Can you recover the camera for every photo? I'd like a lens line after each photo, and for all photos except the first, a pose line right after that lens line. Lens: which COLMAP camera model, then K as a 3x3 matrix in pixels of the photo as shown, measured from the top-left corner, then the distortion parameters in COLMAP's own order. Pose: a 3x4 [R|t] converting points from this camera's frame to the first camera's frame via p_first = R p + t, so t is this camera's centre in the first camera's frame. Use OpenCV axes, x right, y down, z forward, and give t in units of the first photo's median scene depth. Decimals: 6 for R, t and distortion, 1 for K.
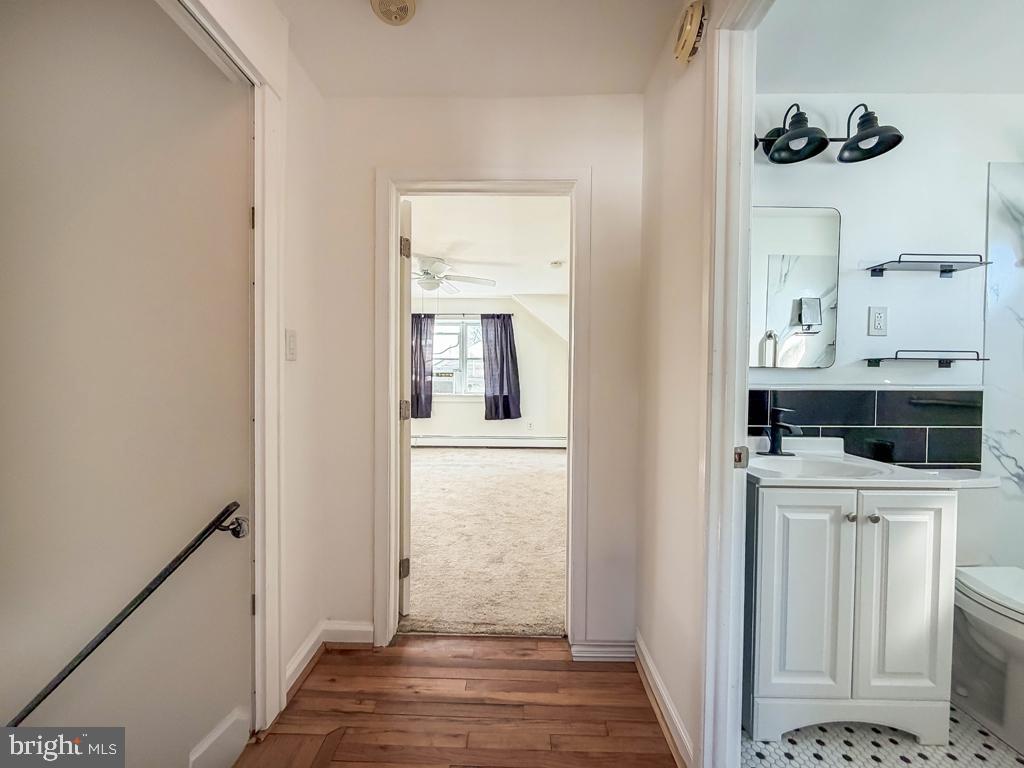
lens RADIAL K [[426.0, 0, 513.9], [0, 426.0, 386.8], [0, 0, 1]] dist [0.000505, -0.000566]
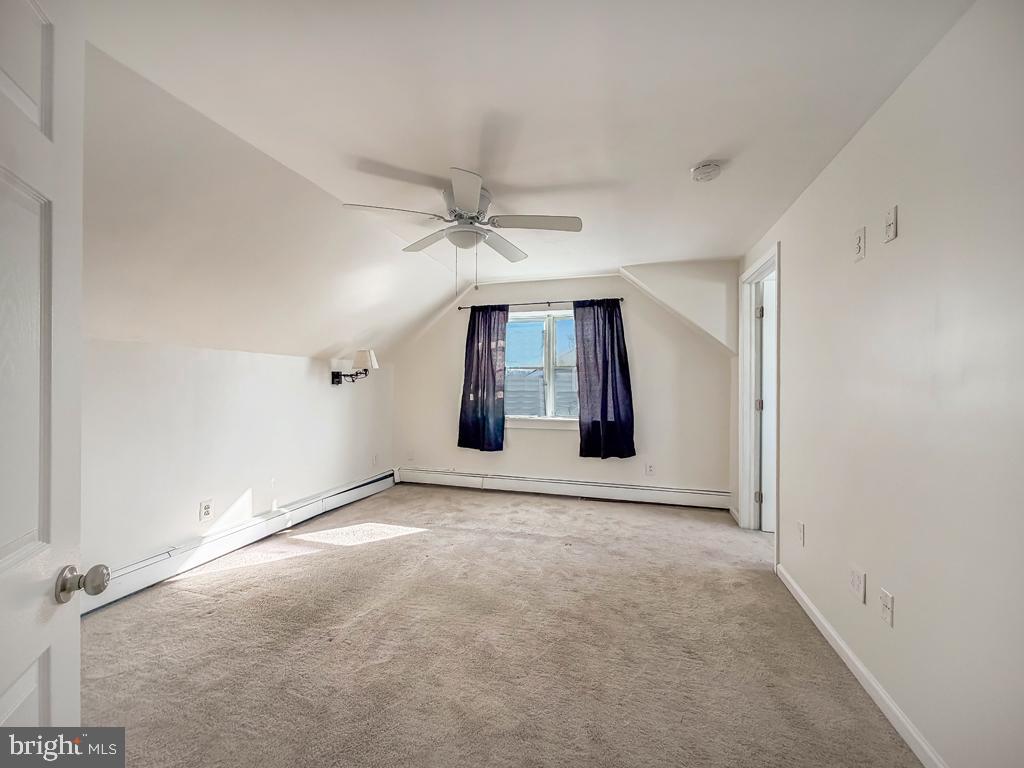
lens RADIAL K [[426.0, 0, 504.8], [0, 426.0, 386.8], [0, 0, 1]] dist [0.000505, -0.000566]
pose [[0.959472, 0.000009, -0.281804, 0.009316], [-0.007287, 0.999666, -0.024778, -0.016118], [0.281710, 0.025827, 0.959152, 0.320923]]
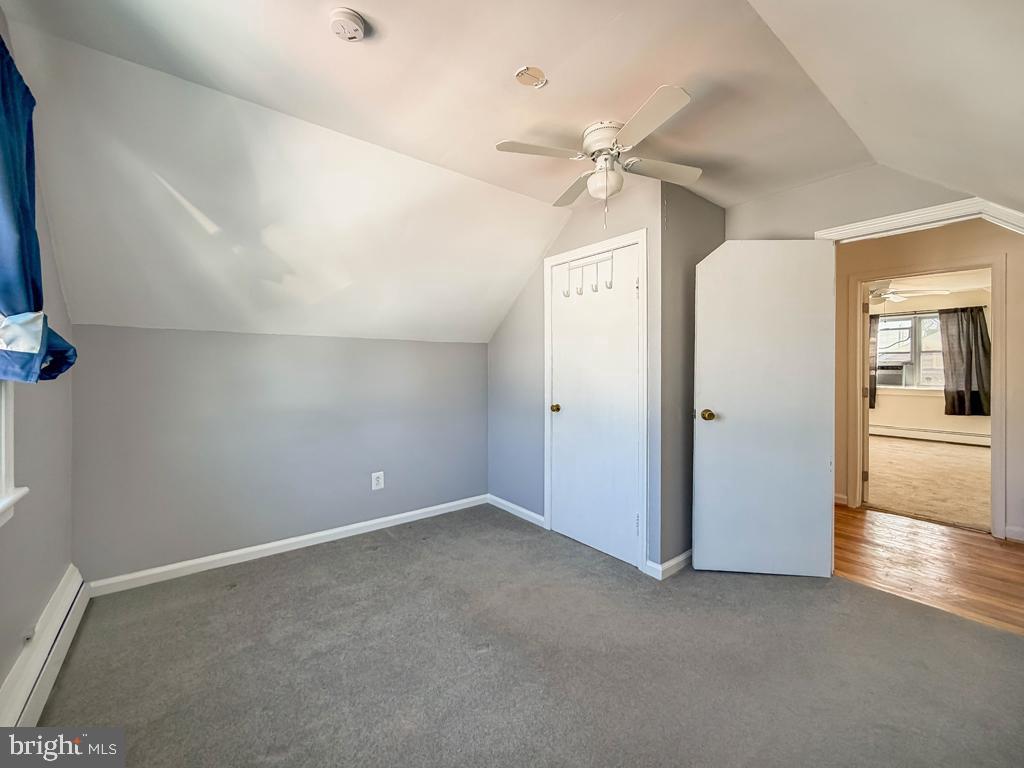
lens RADIAL K [[426.0, 0, 507.3], [0, 426.0, 367.2], [0, 0, 1]] dist [0.000505, -0.000566]
pose [[0.626728, -0.004990, -0.779223, 0.070049], [-0.009906, 0.999848, -0.014370, -0.008774], [0.779176, 0.016725, 0.626583, -0.442423]]
